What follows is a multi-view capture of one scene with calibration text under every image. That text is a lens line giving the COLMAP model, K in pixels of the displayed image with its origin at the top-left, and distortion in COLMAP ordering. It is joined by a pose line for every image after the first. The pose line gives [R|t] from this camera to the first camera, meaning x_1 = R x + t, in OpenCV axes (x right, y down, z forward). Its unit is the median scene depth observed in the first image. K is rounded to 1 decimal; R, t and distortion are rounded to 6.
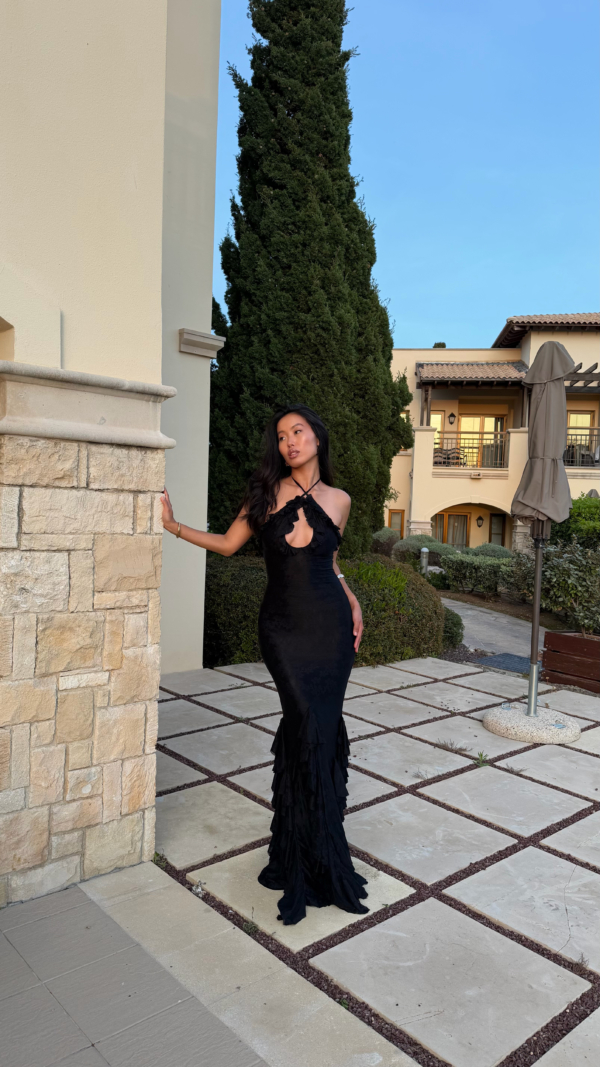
lens RADIAL K [[733.2, 0, 301.8], [0, 733.2, 536.2], [0, 0, 1]] dist [0.225239, -0.579145]
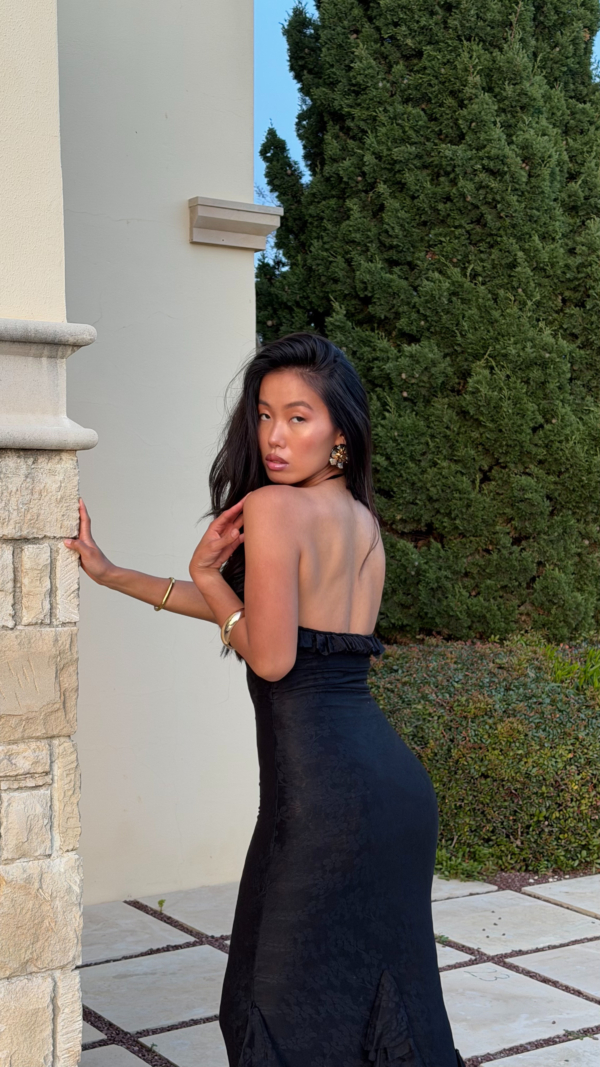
lens RADIAL K [[1471.5, 0, 300.0], [0, 1471.5, 533.5], [0, 0, 1]] dist [0.188072, -0.347527]
pose [[0.987035, -0.040725, -0.155251, 0.047429], [0.035007, 0.998611, -0.039386, -0.008006], [0.156639, 0.033440, 0.987090, 0.023172]]
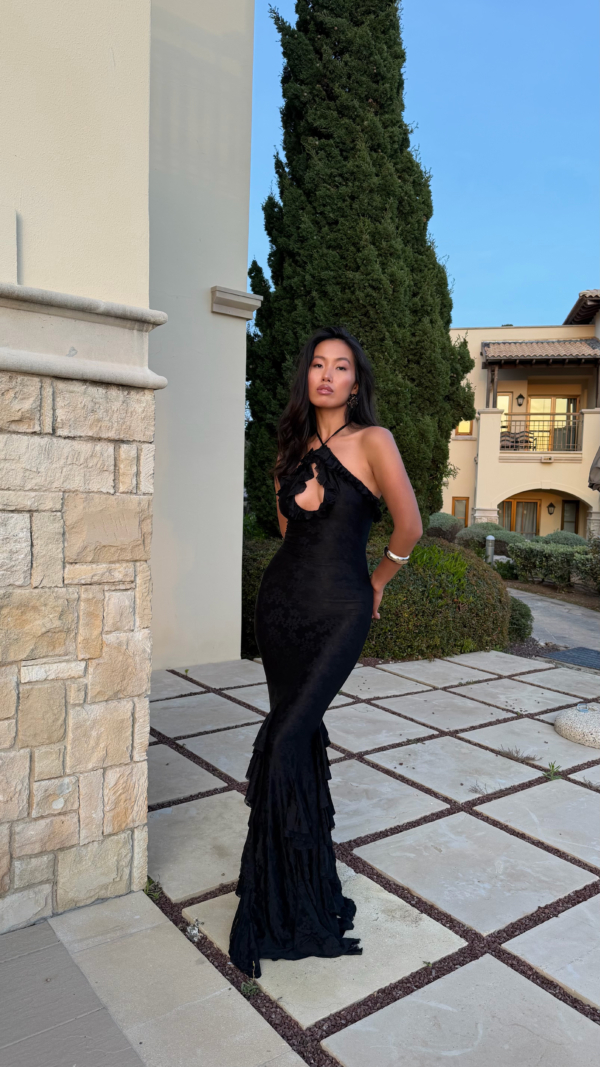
lens RADIAL K [[732.0, 0, 300.0], [0, 732.0, 533.5], [0, 0, 1]] dist [0.192615, -0.421554]
pose [[0.996003, -0.002786, -0.089277, 0.020100], [0.003304, 0.999979, 0.005653, 0.015476], [0.089259, -0.005926, 0.995991, 0.085230]]
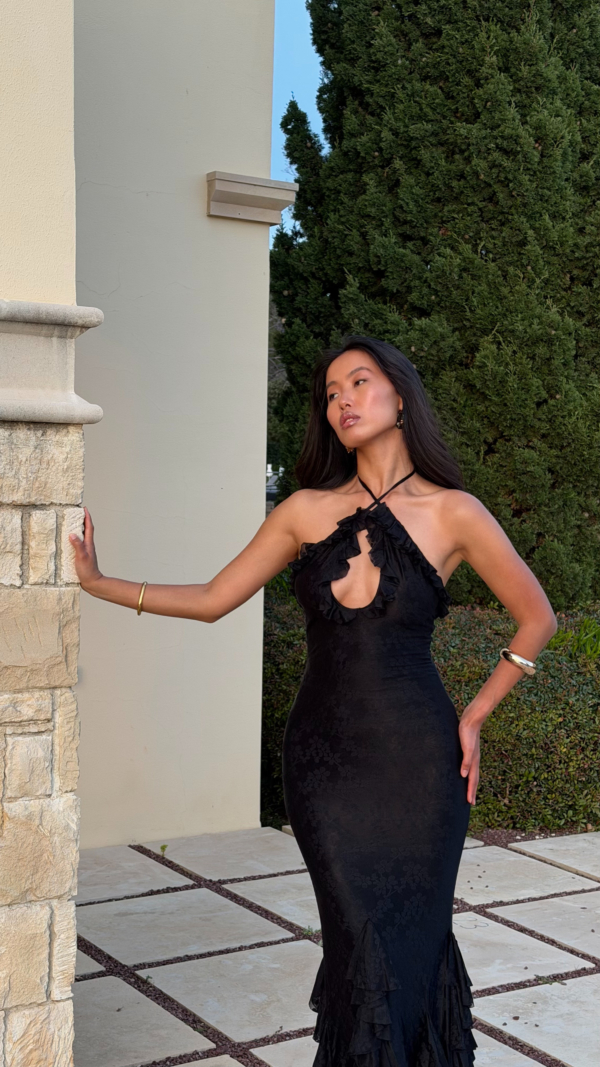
lens RADIAL K [[1472.8, 0, 312.6], [0, 1472.8, 532.7], [0, 0, 1]] dist [0.195463, -0.412573]
pose [[0.986378, -0.009517, -0.164222, 0.064303], [0.007562, 0.999893, -0.012525, -0.010787], [0.164324, 0.011112, 0.986344, -0.009149]]
